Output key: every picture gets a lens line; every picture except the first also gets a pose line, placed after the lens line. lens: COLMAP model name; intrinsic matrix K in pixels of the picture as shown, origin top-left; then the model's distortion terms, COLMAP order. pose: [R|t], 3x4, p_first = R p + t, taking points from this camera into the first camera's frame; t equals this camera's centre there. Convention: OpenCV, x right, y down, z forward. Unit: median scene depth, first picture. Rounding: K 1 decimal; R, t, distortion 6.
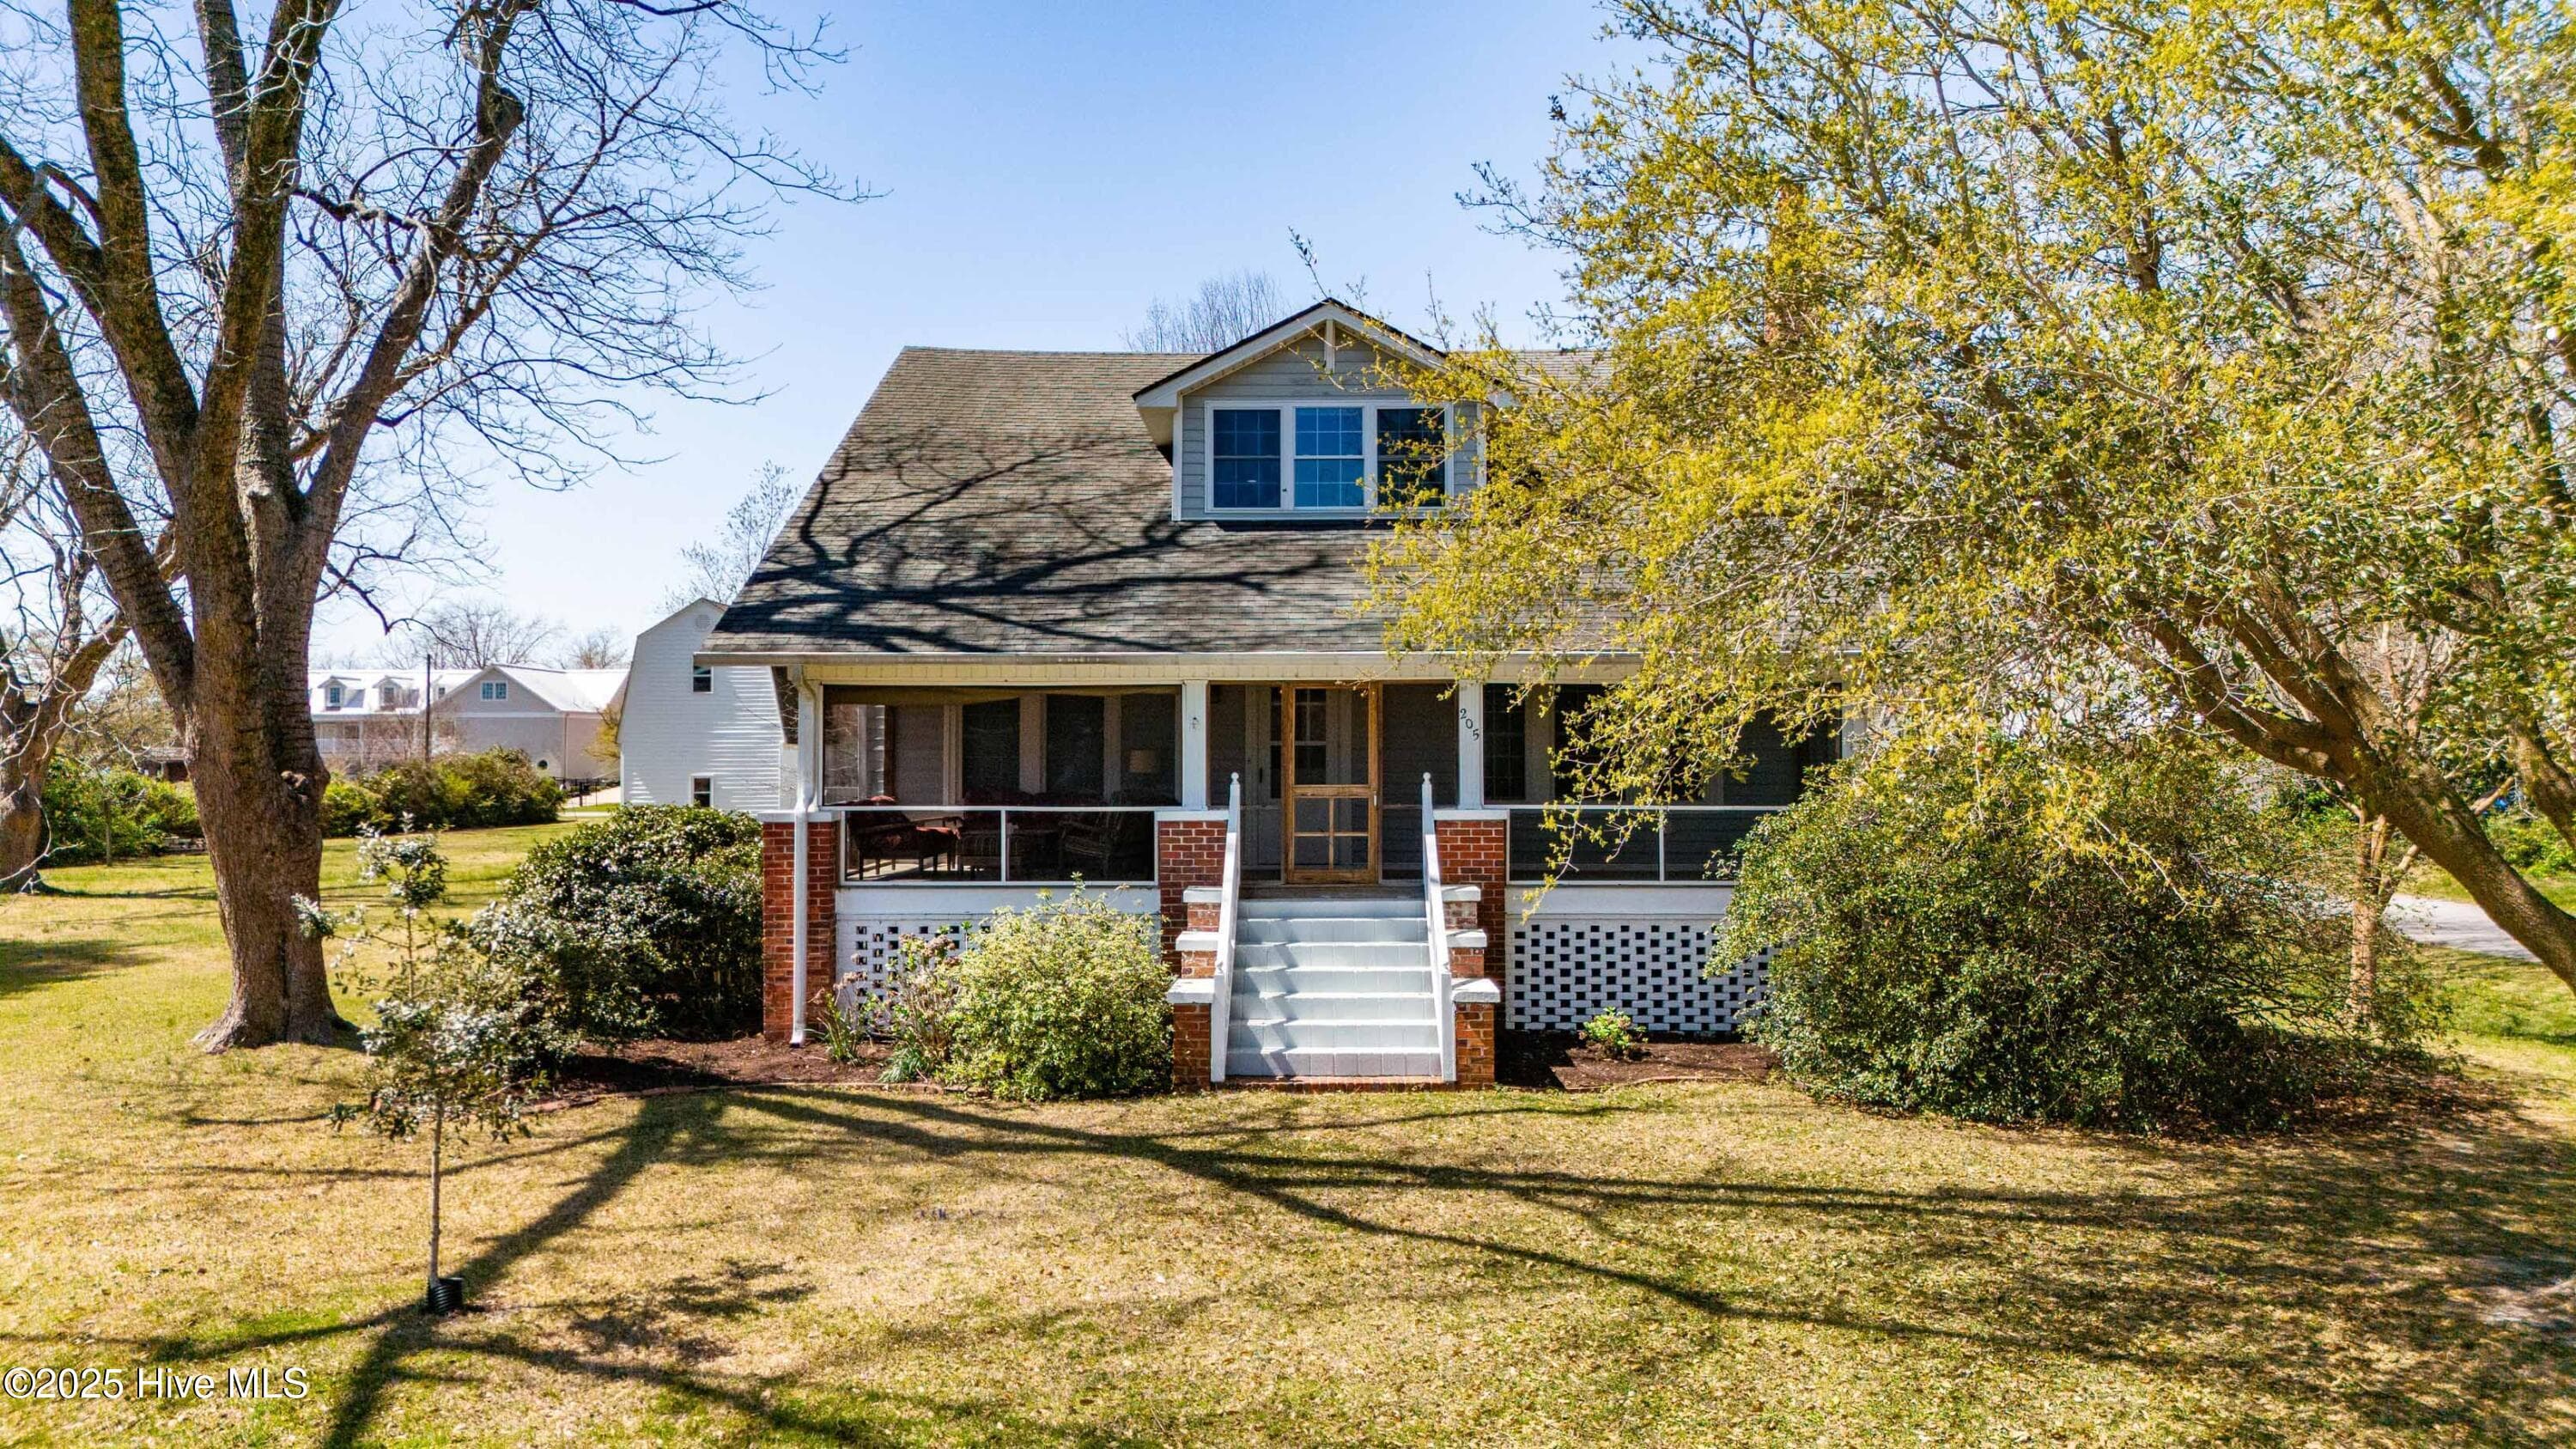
lens RADIAL K [[1926.4, 0, 1291.9], [0, 1926.4, 708.0], [0, 0, 1]] dist [0.062430, -0.025776]
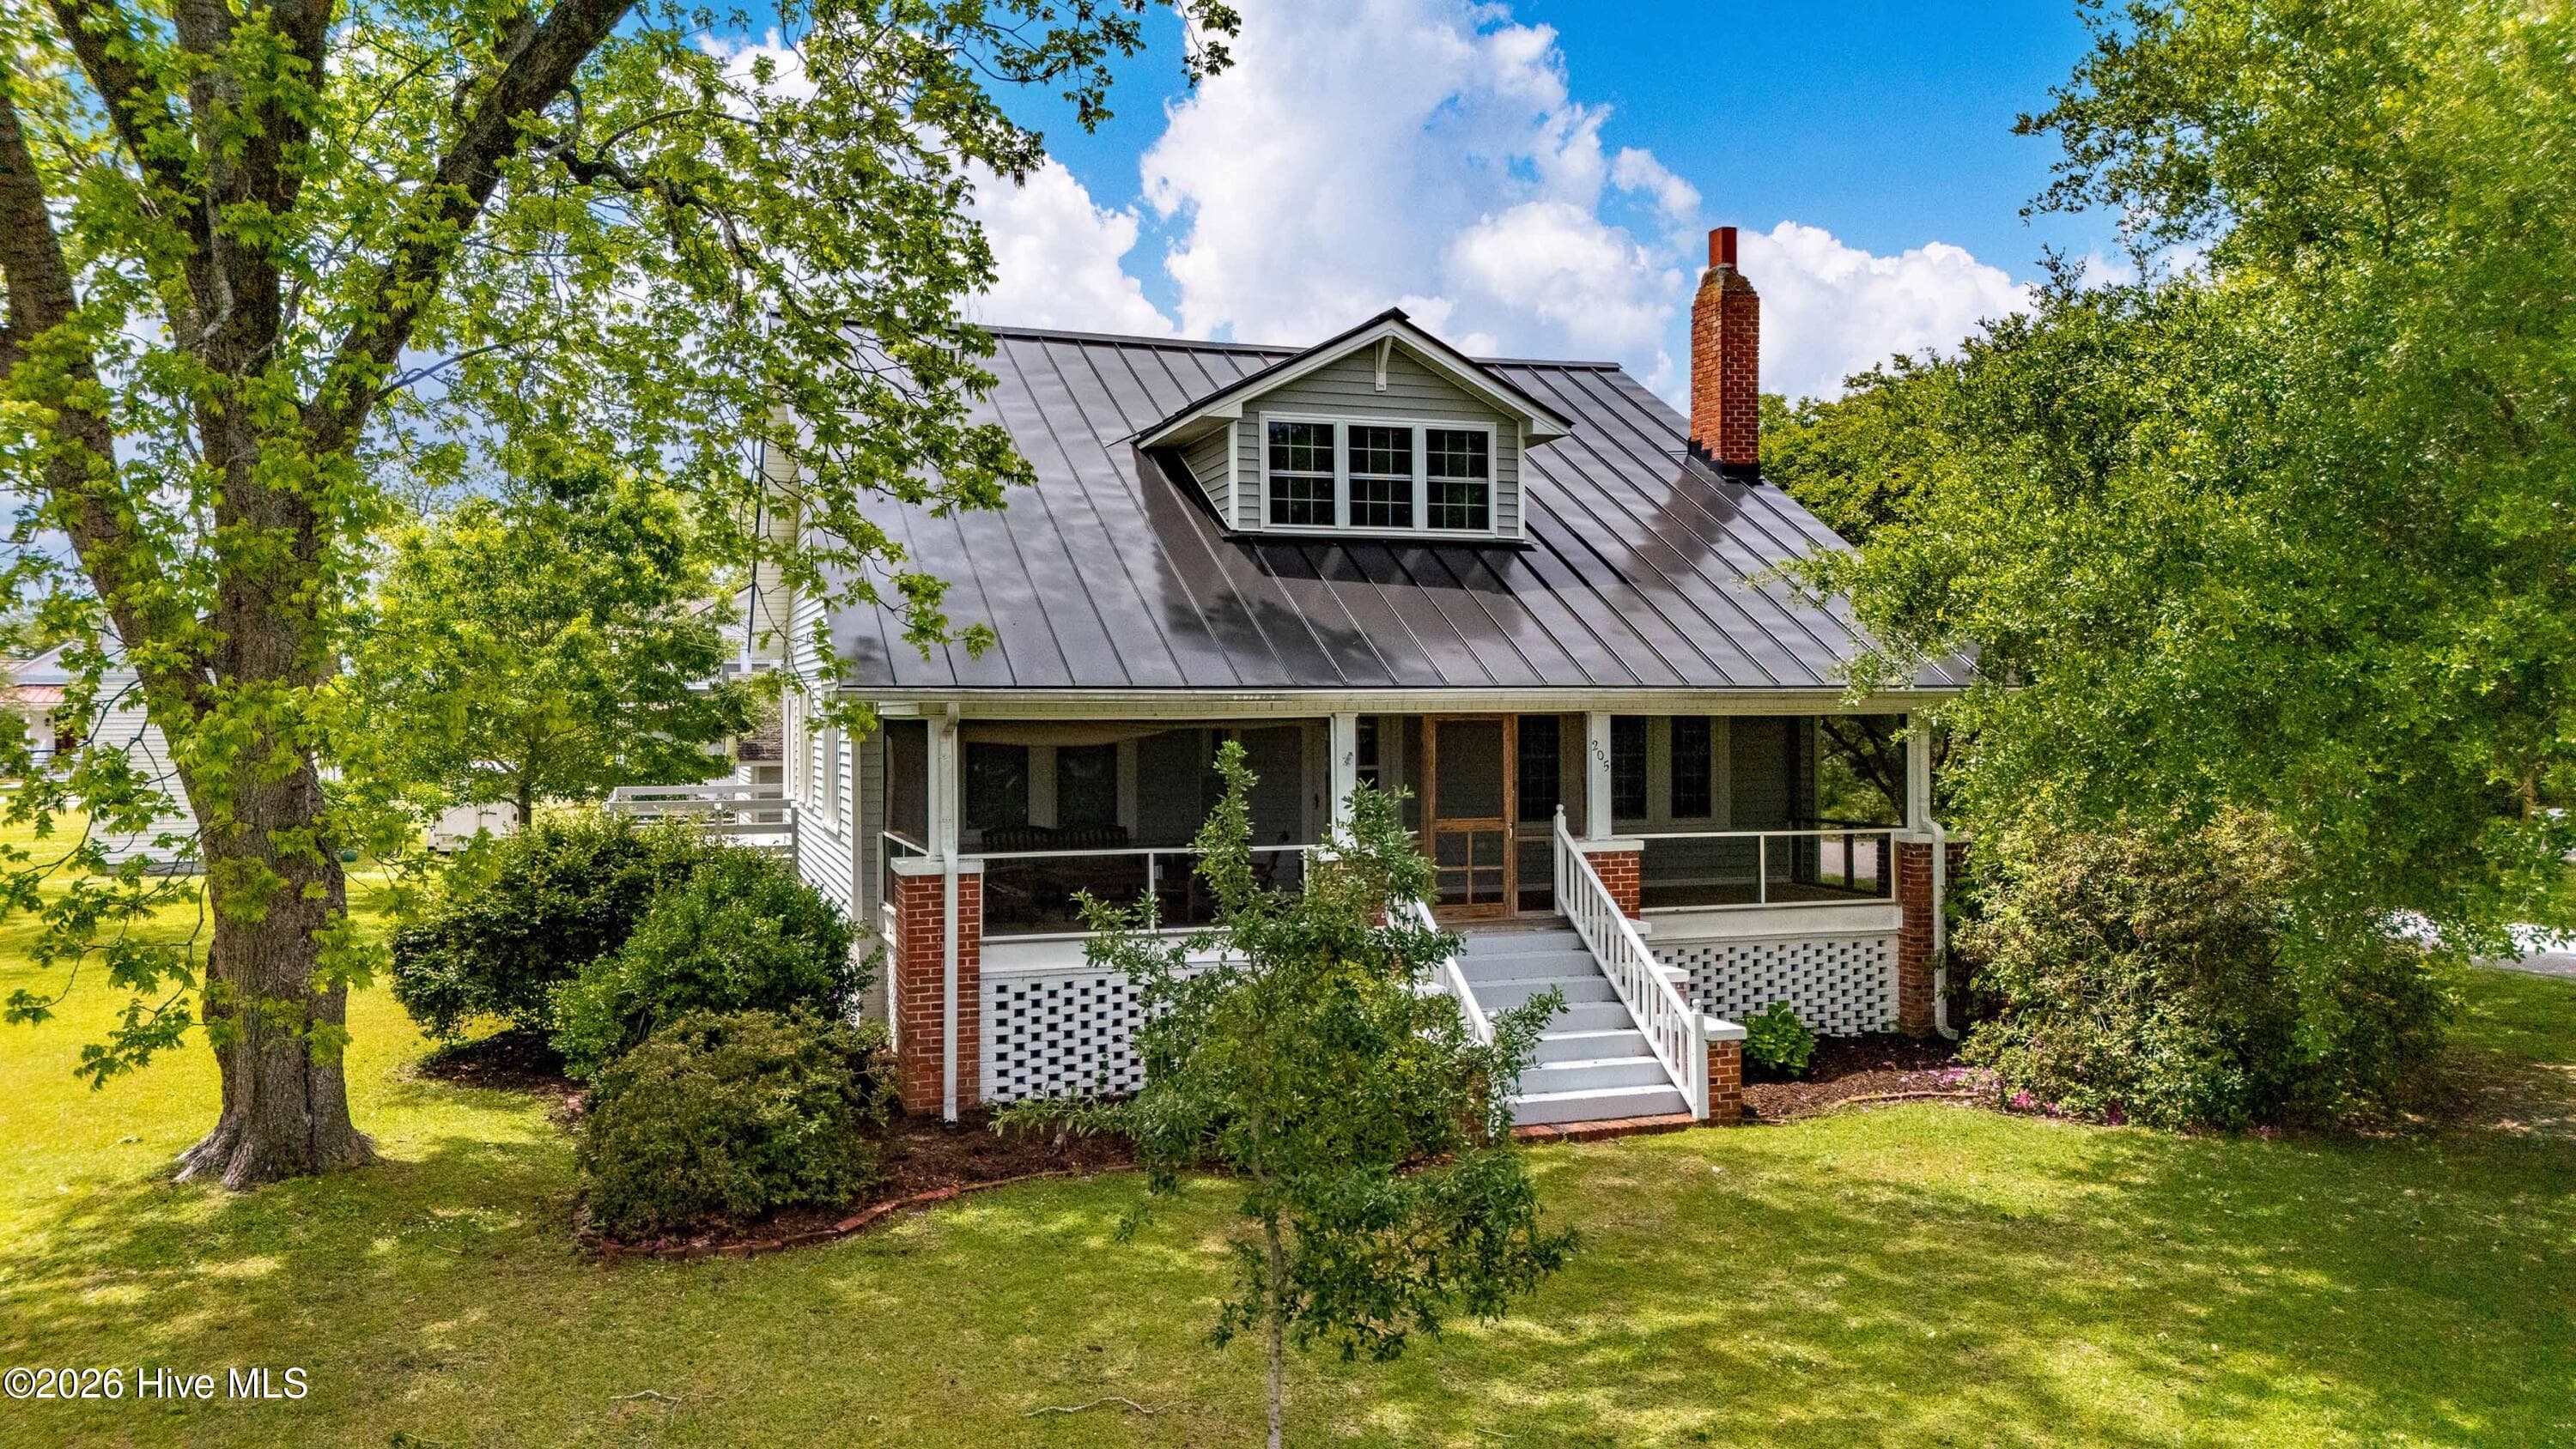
lens RADIAL K [[1925.8, 0, 1301.7], [0, 1925.8, 695.7], [0, 0, 1]] dist [0.062430, -0.025776]
pose [[0.939703, -0.000541, 0.341991, -0.402693], [-0.006664, 0.999780, 0.019890, -0.042416], [-0.341927, -0.020970, 0.939493, 0.101537]]
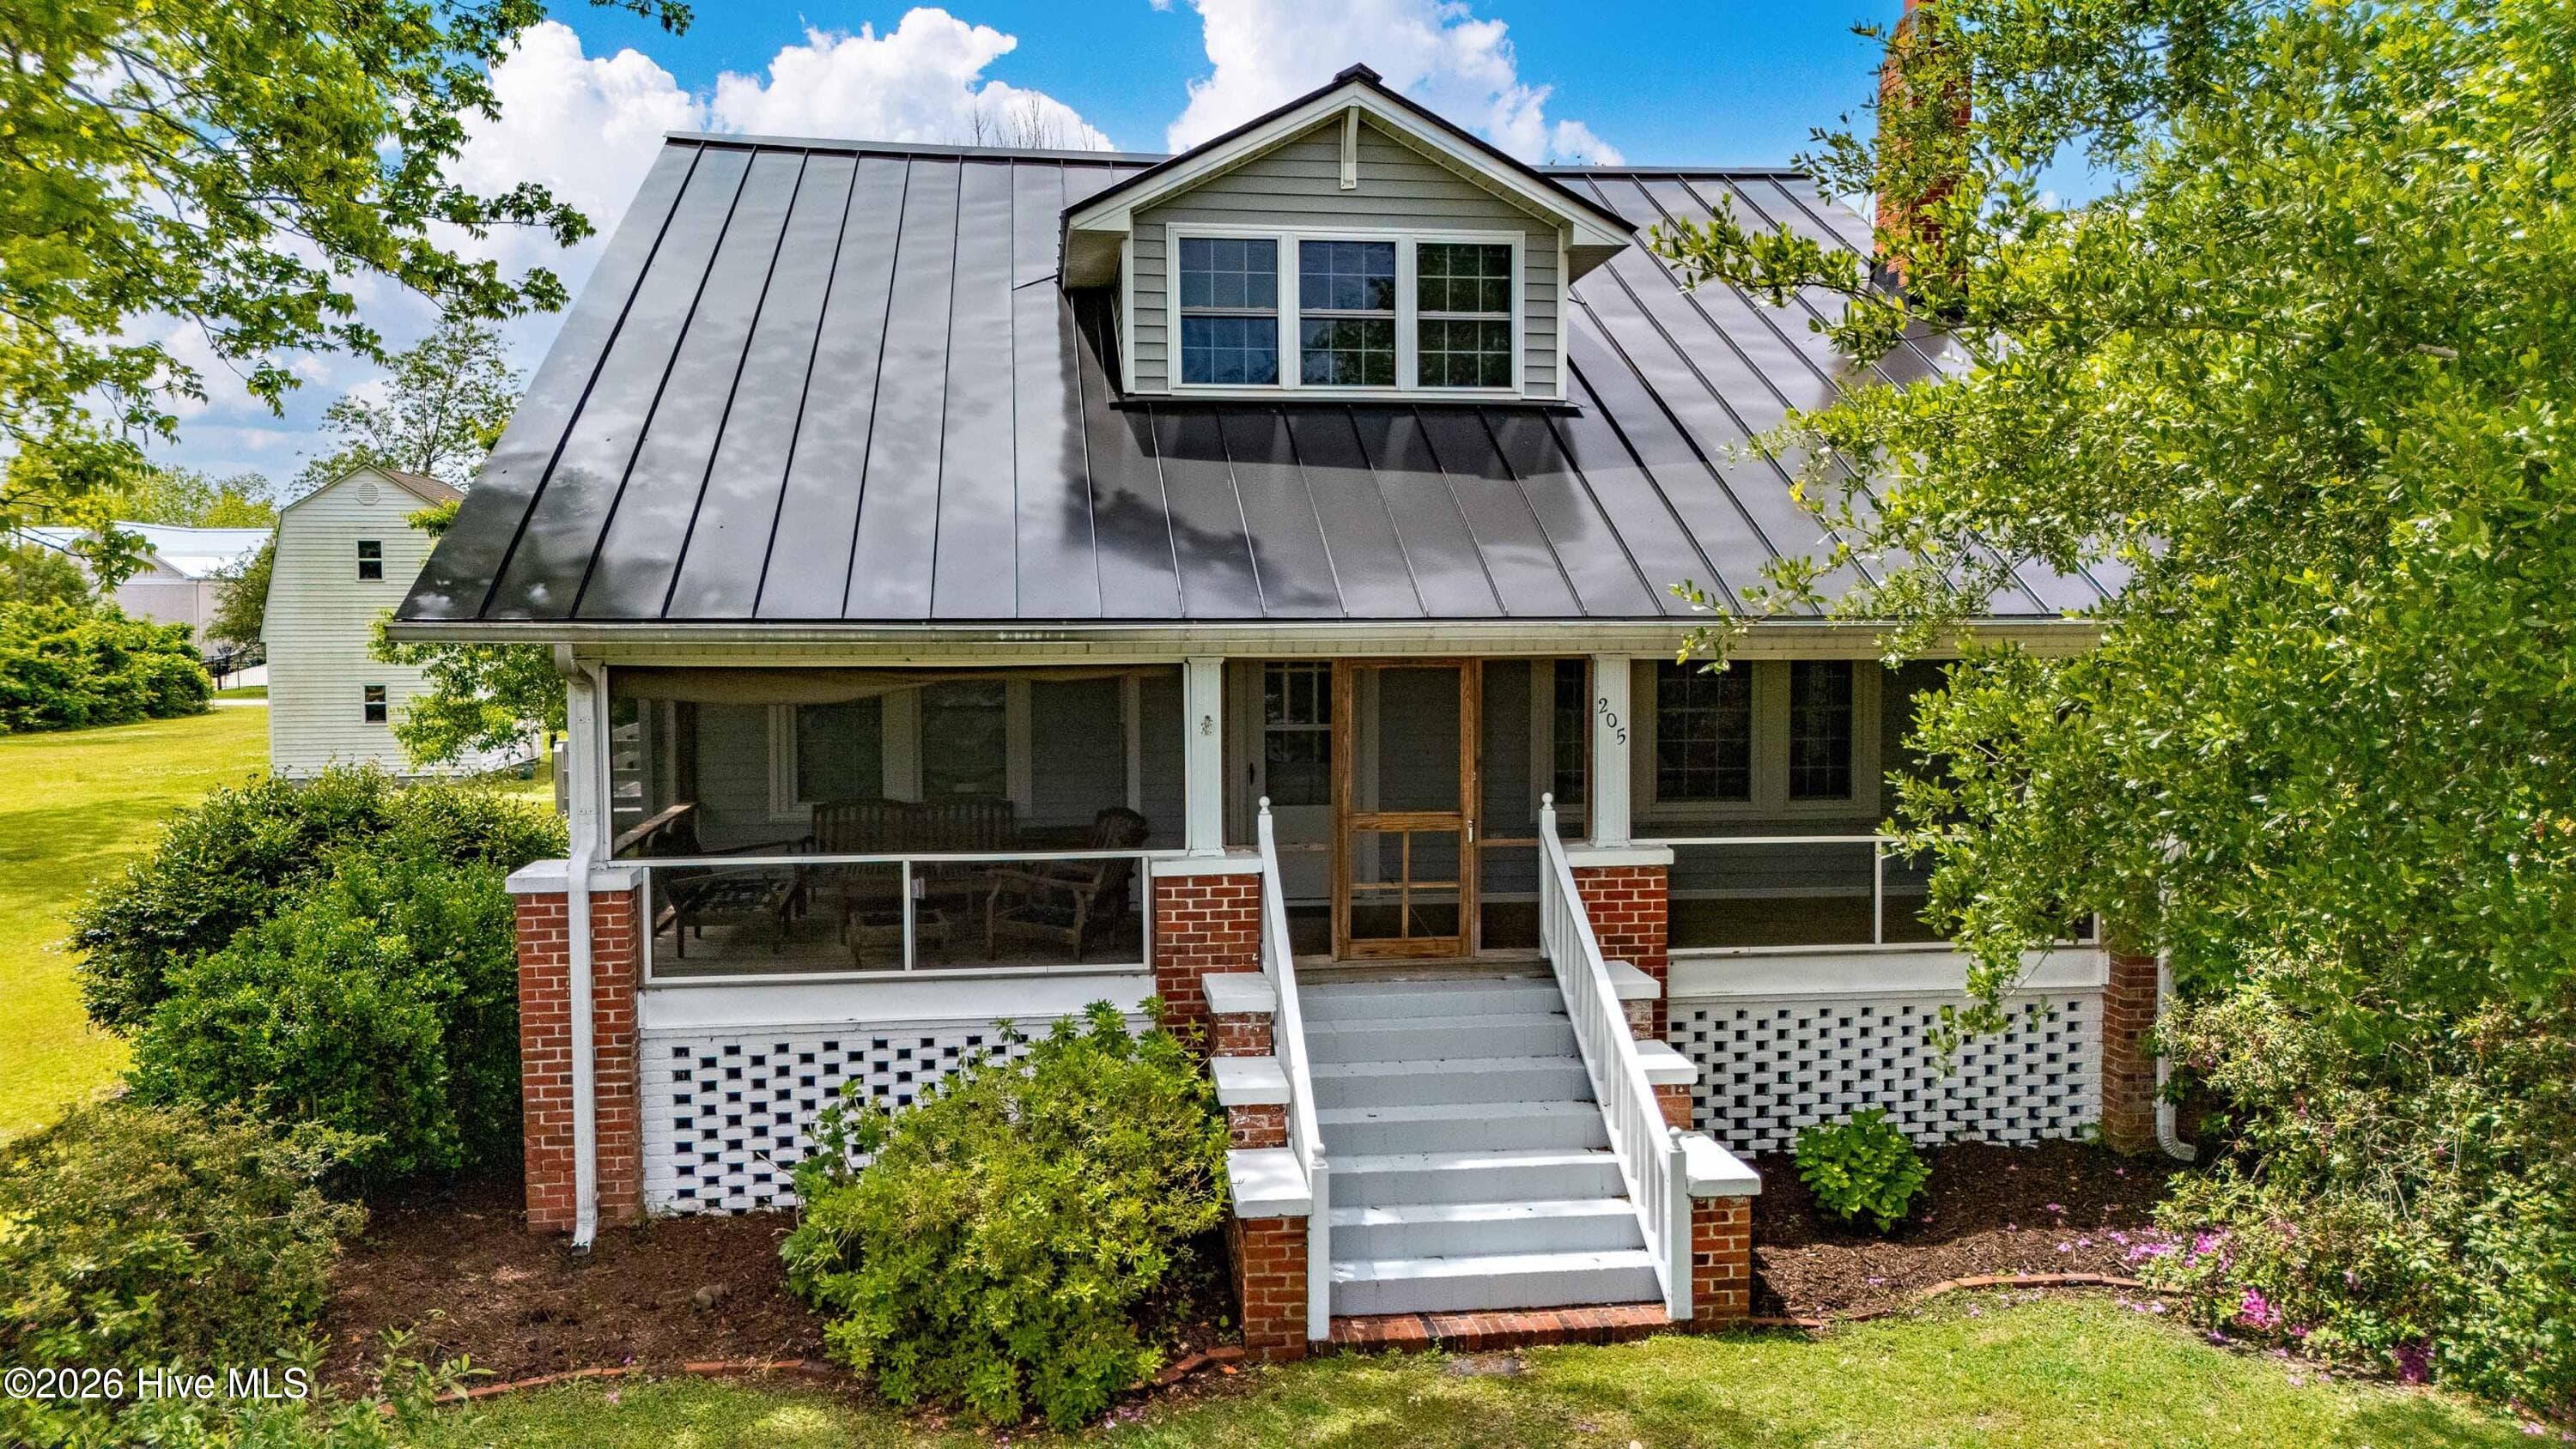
lens RADIAL K [[1925.8, 0, 1300.5], [0, 1925.8, 716.5], [0, 0, 1]] dist [0.062430, -0.025776]
pose [[0.988483, -0.009228, 0.151048, -0.117359], [-0.003183, 0.996650, 0.081717, -0.047935], [-0.151296, -0.081257, 0.985143, 0.352650]]
